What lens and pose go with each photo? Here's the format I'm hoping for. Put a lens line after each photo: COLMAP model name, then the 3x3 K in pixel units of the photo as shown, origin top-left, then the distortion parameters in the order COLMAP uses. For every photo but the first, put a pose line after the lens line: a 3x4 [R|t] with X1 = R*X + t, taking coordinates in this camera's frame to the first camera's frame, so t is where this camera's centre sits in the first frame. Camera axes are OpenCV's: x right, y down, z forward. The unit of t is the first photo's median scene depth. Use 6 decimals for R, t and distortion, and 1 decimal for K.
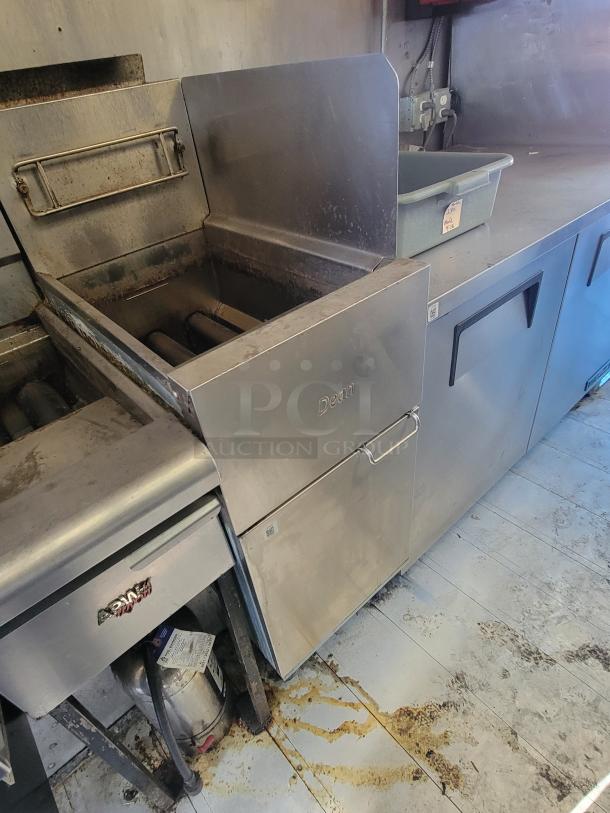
lens RADIAL K [[451.9, 0, 293.6], [0, 451.9, 404.3], [0, 0, 1]] dist [-0.006973, -0.000072]
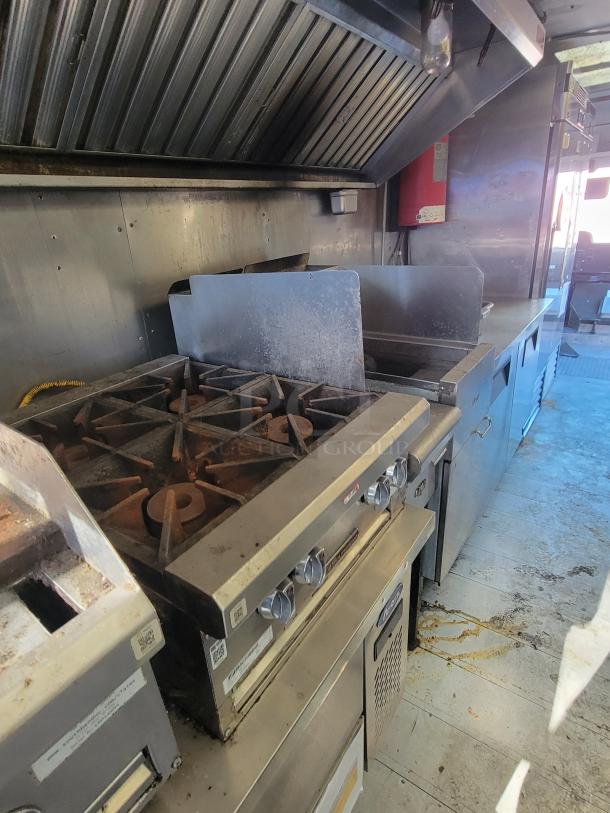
lens RADIAL K [[451.9, 0, 293.6], [0, 451.9, 404.3], [0, 0, 1]] dist [-0.006973, -0.000072]
pose [[0.970458, -0.039659, 0.237988, -0.811238], [0.102300, 0.960977, -0.257016, 0.300024], [-0.218508, 0.273769, 0.936645, -0.552754]]
